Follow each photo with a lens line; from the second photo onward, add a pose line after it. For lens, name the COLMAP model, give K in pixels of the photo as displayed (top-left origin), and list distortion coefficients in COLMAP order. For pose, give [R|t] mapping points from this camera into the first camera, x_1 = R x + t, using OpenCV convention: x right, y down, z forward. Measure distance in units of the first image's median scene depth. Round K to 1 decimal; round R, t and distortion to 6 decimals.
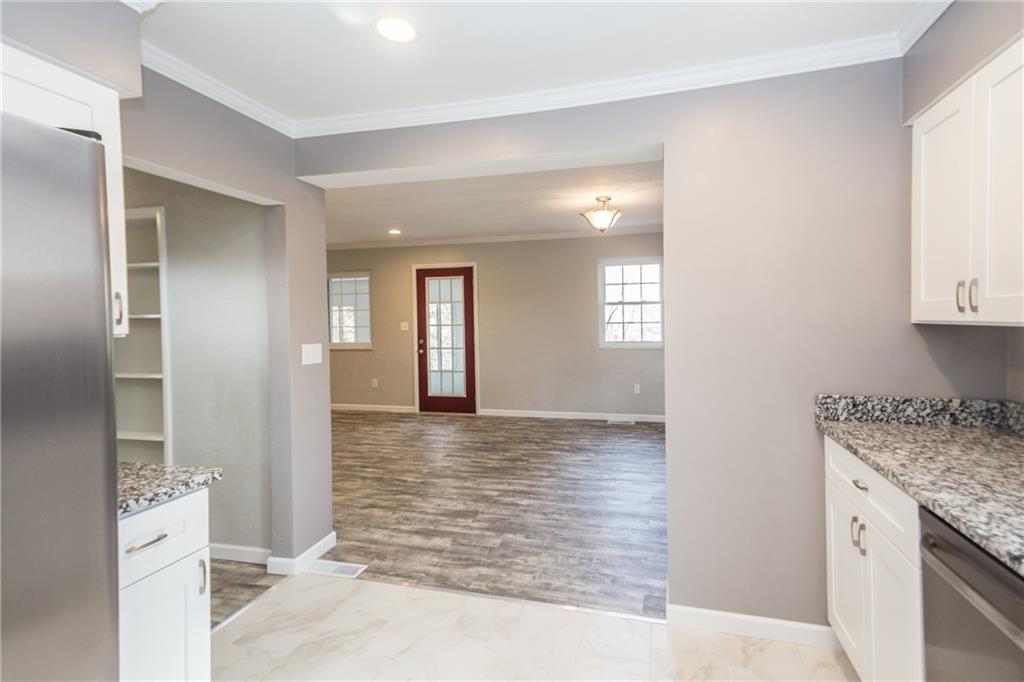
lens RADIAL K [[470.6, 0, 509.7], [0, 470.6, 324.8], [0, 0, 1]] dist [-0.021305, -0.007666]
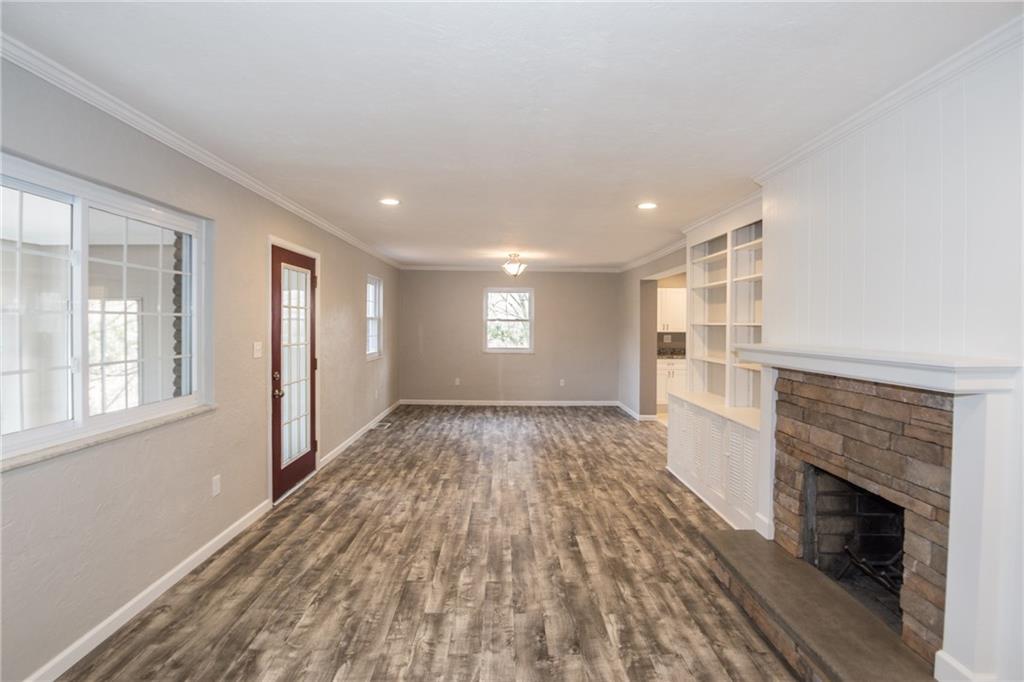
lens RADIAL K [[470.6, 0, 509.7], [0, 470.6, 324.8], [0, 0, 1]] dist [-0.021305, -0.007666]
pose [[-0.264757, 0.011276, 0.964249, -1.193061], [0.017324, 0.999826, -0.006935, -0.023932], [-0.964159, 0.014868, -0.264907, 1.314438]]
